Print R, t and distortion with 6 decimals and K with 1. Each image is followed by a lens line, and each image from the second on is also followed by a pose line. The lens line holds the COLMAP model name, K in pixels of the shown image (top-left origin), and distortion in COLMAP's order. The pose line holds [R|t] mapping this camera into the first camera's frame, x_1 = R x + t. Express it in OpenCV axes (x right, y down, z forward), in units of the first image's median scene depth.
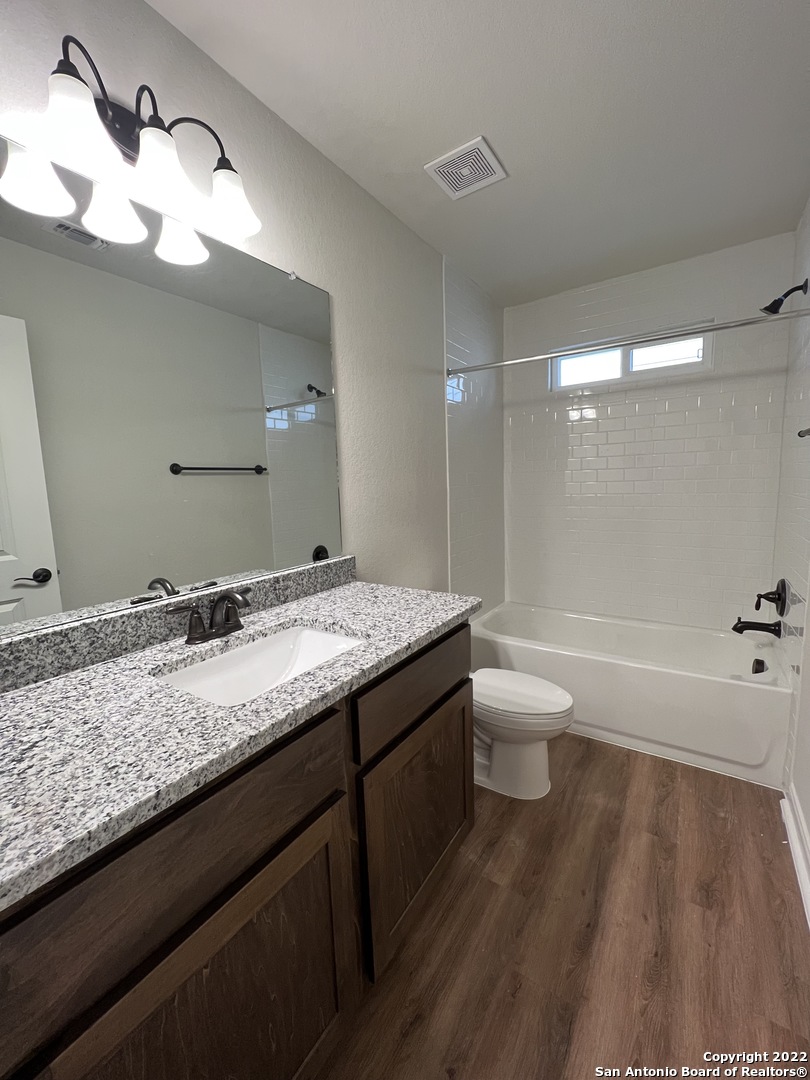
lens RADIAL K [[434.8, 0, 405.0], [0, 434.8, 534.9], [0, 0, 1]] dist [-0.003400, -0.000258]
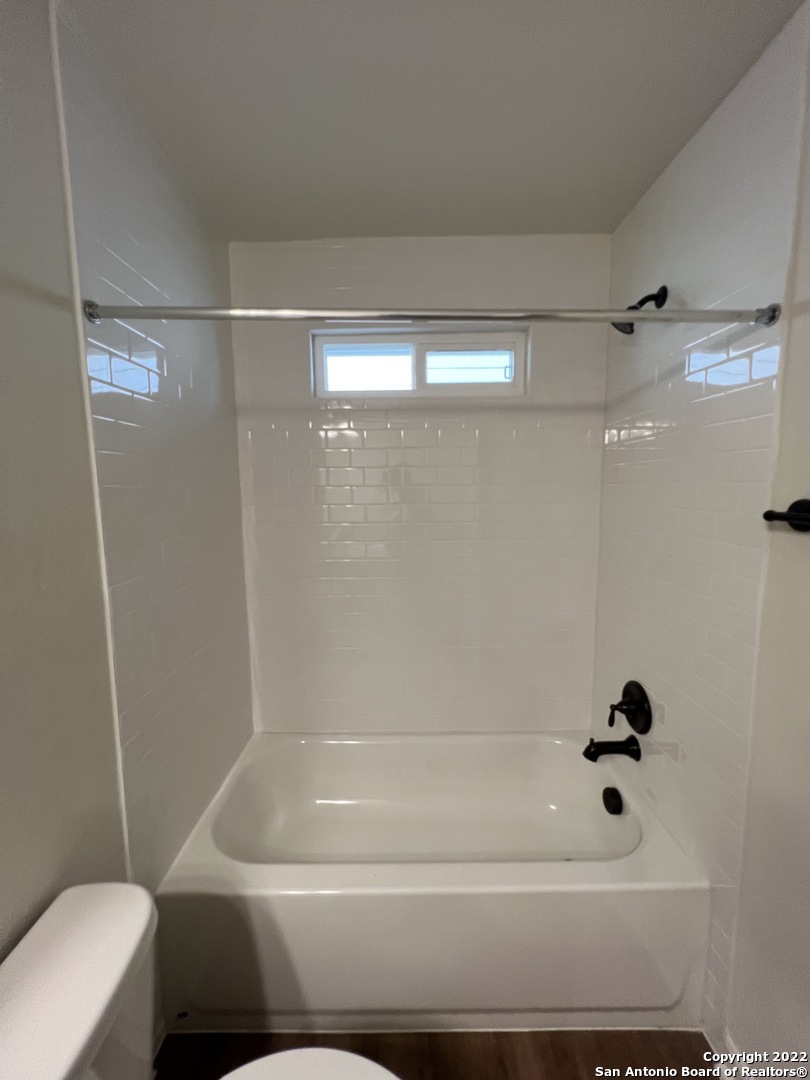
lens RADIAL K [[426.3, 0, 406.6], [0, 426.3, 530.1], [0, 0, 1]] dist [-0.000978, 0.000068]
pose [[0.830606, -0.035232, 0.555744, 0.123611], [0.051150, 0.998604, -0.013141, -0.157912], [-0.554506, 0.039342, 0.831249, 0.539738]]
